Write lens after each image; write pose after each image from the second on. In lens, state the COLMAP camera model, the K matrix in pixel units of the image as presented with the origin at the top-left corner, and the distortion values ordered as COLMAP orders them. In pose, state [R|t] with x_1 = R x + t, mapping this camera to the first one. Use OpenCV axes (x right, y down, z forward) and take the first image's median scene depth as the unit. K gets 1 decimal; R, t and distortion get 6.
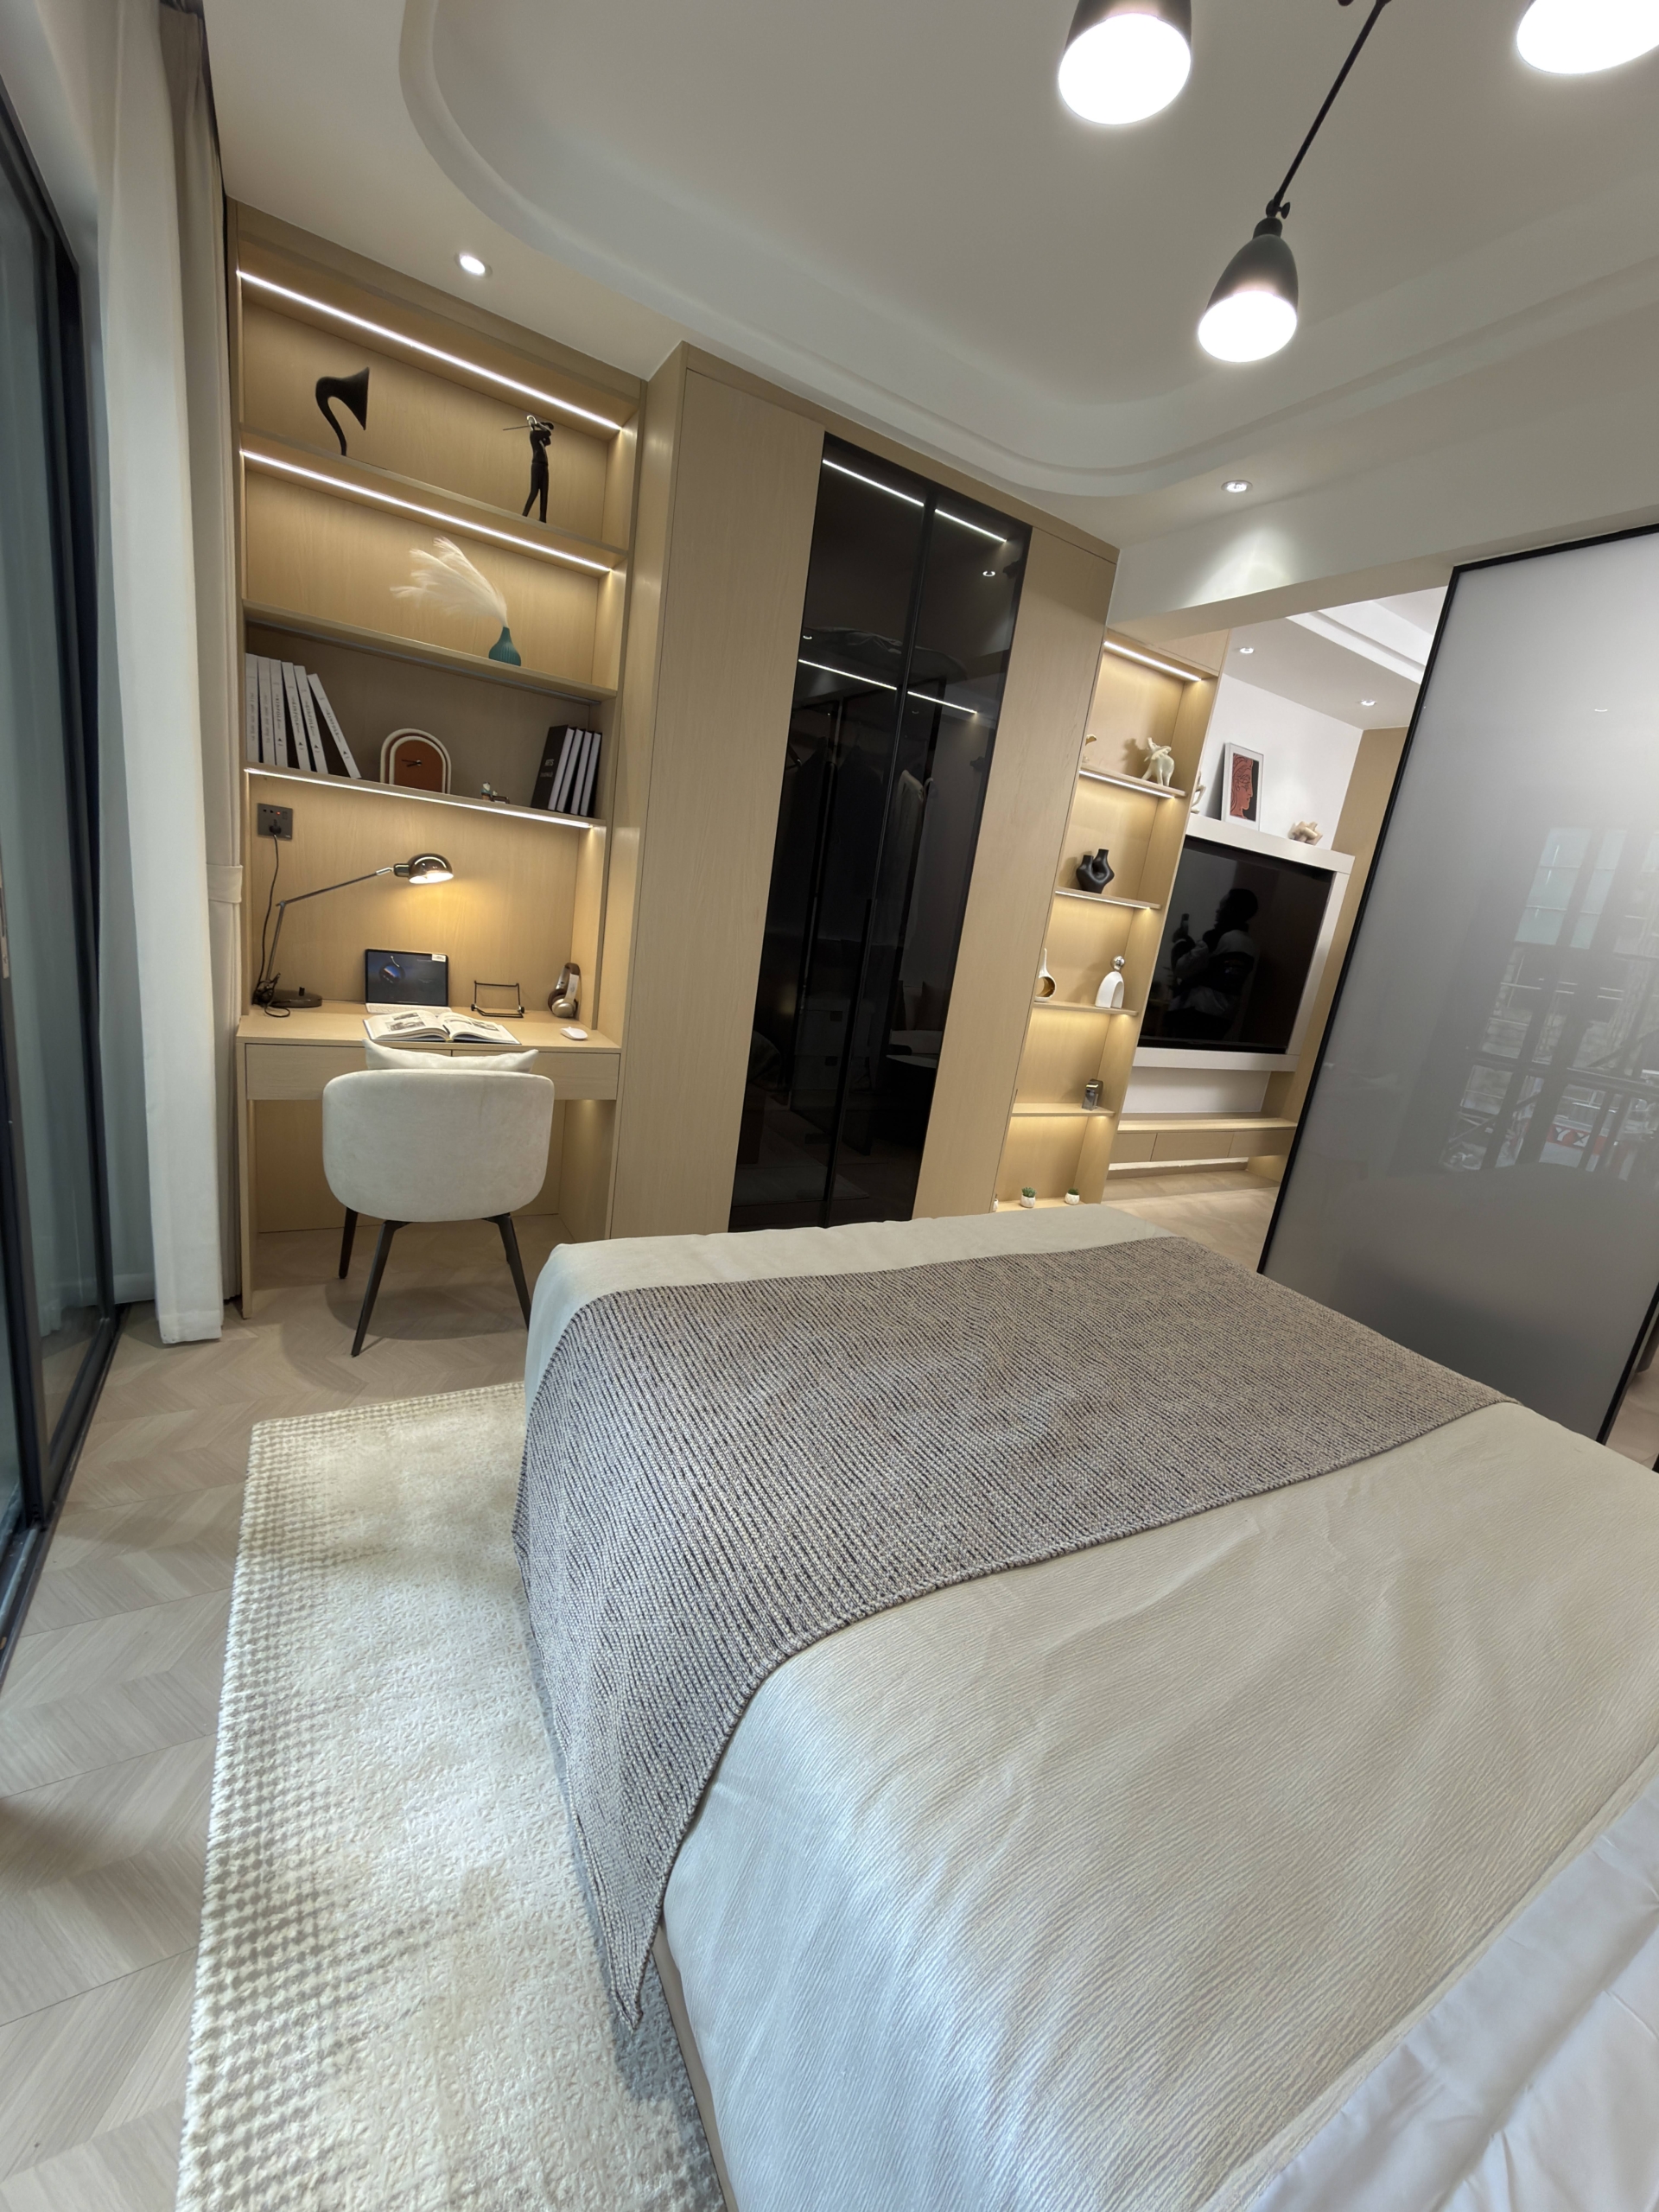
lens RADIAL K [[877.8, 0, 830.6], [0, 877.8, 1108.7], [0, 0, 1]] dist [0.000499, 0.000208]
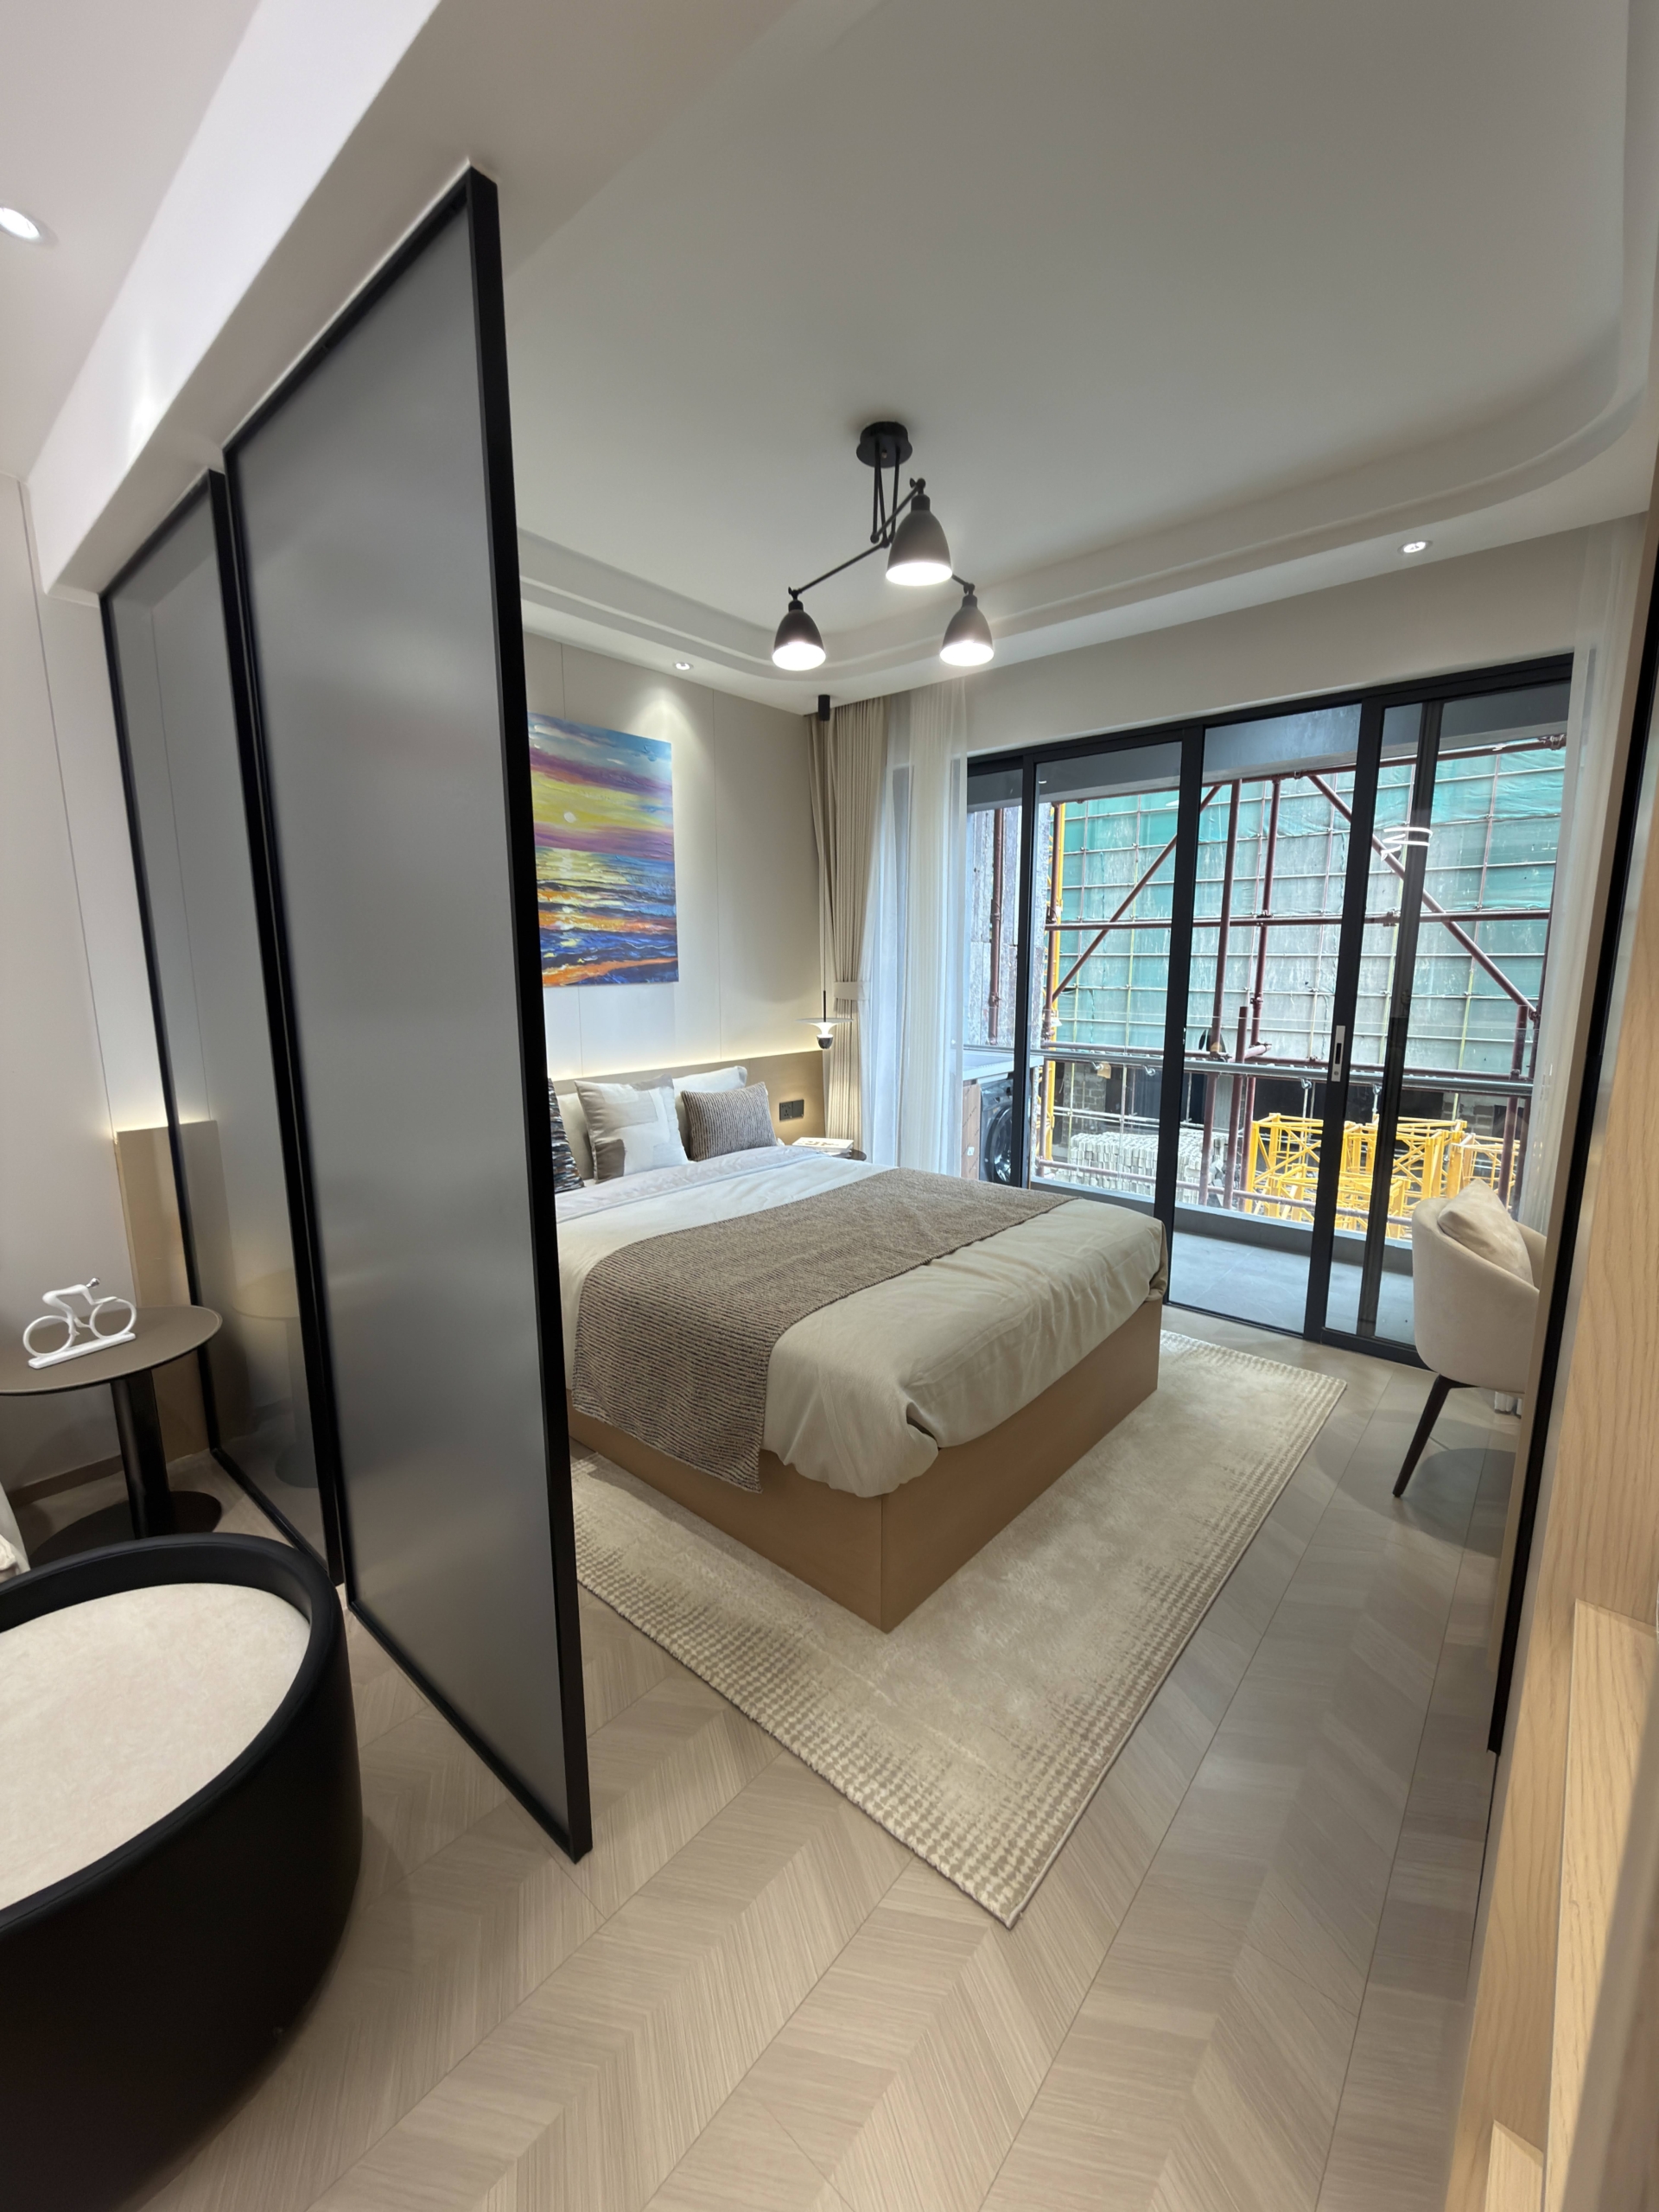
lens RADIAL K [[881.0, 0, 831.9], [0, 881.0, 1107.0], [0, 0, 1]] dist [0.001640, -0.000396]
pose [[-0.934199, -0.078207, -0.348074, 0.580143], [-0.201754, 0.920485, 0.334668, -0.318776], [0.294224, 0.382872, -0.875695, 1.432111]]
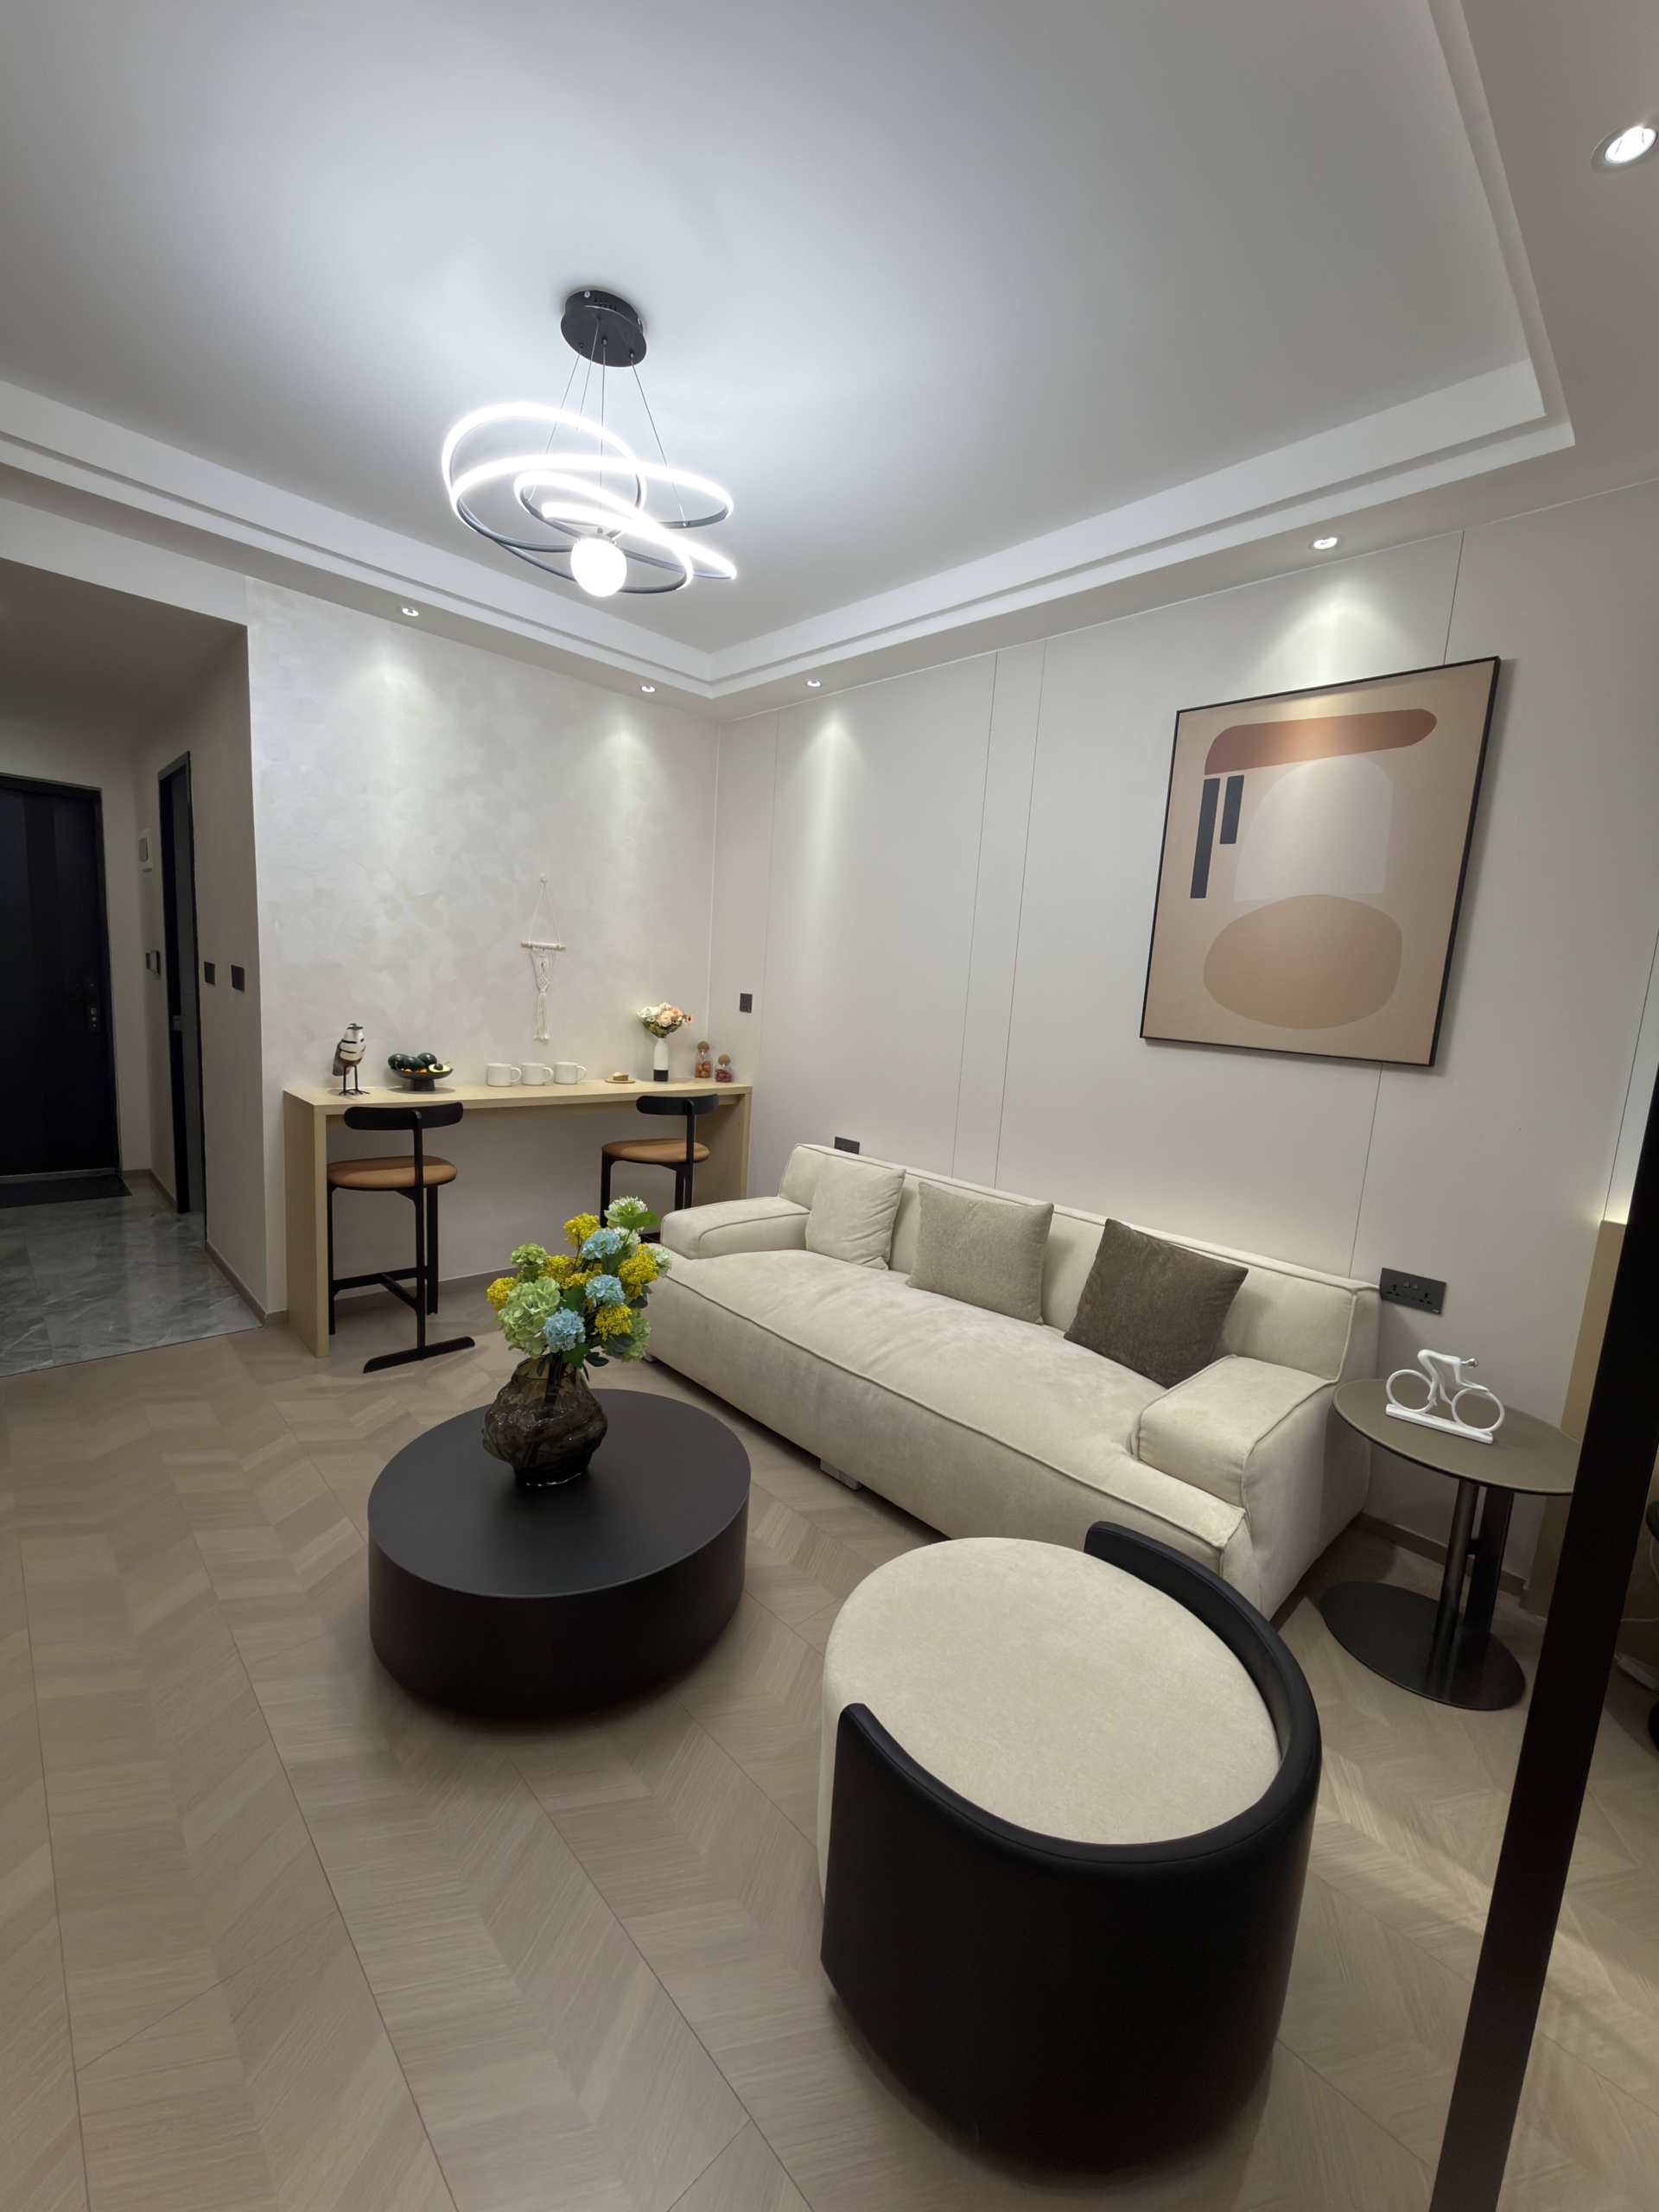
lens RADIAL K [[881.0, 0, 831.9], [0, 881.0, 1107.0], [0, 0, 1]] dist [0.001640, -0.000396]
pose [[-0.241130, -0.286124, 0.927356, 0.428028], [0.131536, 0.937099, 0.323332, -0.268175], [-0.961538, 0.199945, -0.188327, 1.191536]]
